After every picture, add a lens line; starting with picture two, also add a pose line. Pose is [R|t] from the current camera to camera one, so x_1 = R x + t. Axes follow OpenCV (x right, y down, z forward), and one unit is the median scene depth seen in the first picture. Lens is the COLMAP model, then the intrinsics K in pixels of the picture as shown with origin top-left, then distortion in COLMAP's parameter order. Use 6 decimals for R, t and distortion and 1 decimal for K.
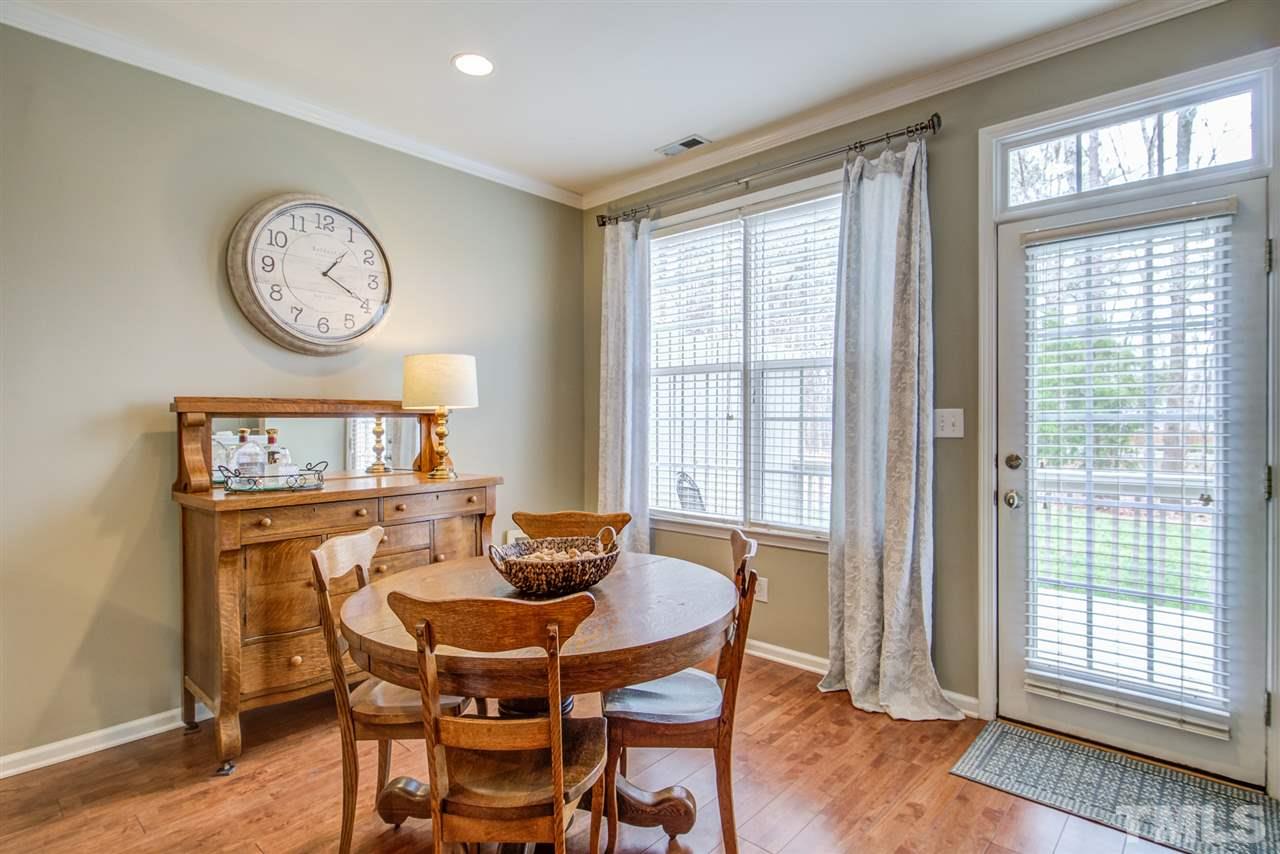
lens RADIAL K [[649.2, 0, 632.3], [0, 649.2, 423.9], [0, 0, 1]] dist [0.004599, 0.000549]
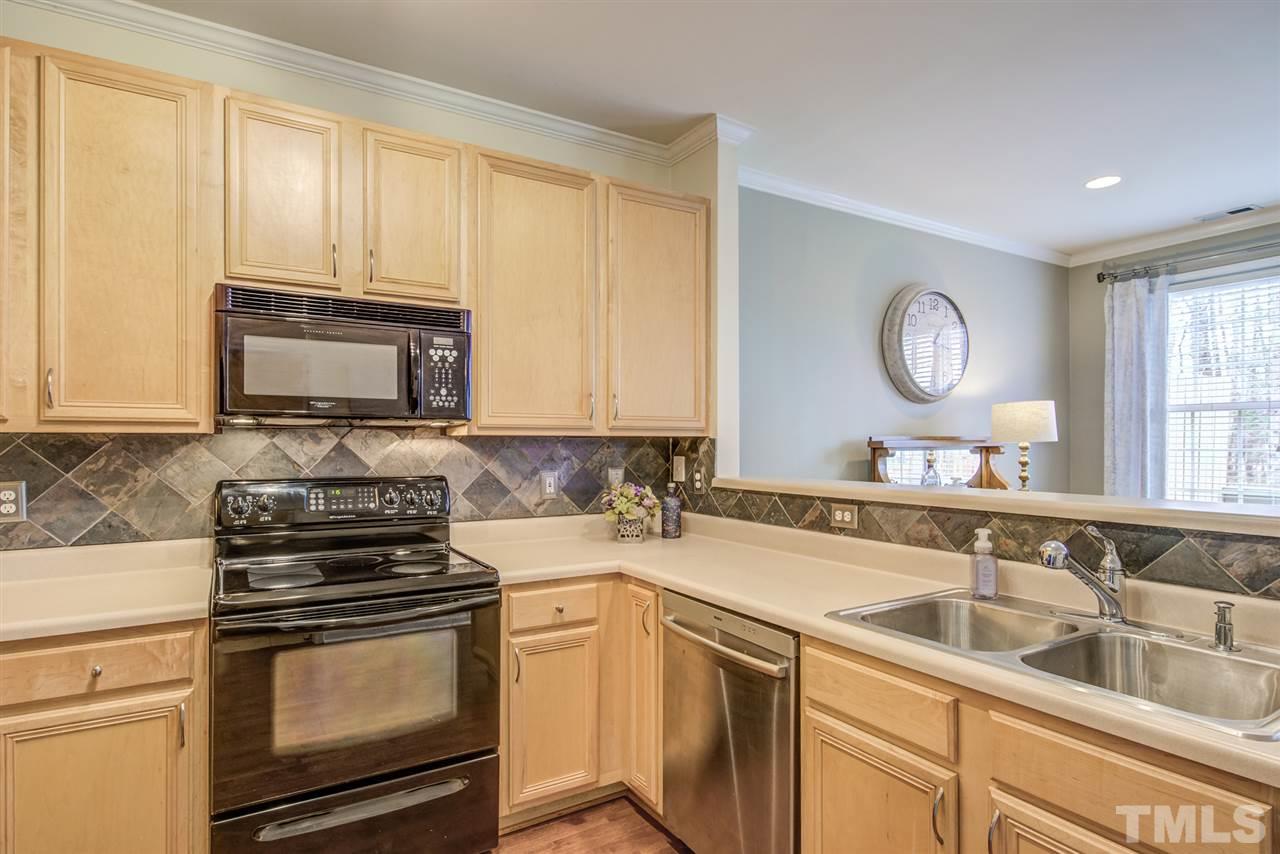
lens RADIAL K [[649.2, 0, 664.9], [0, 649.2, 437.5], [0, 0, 1]] dist [0.004599, 0.000549]
pose [[0.957542, -0.001646, -0.288288, -0.634165], [-0.002402, 0.999903, -0.013688, -0.016387], [0.288283, 0.013799, 0.957446, -0.449372]]
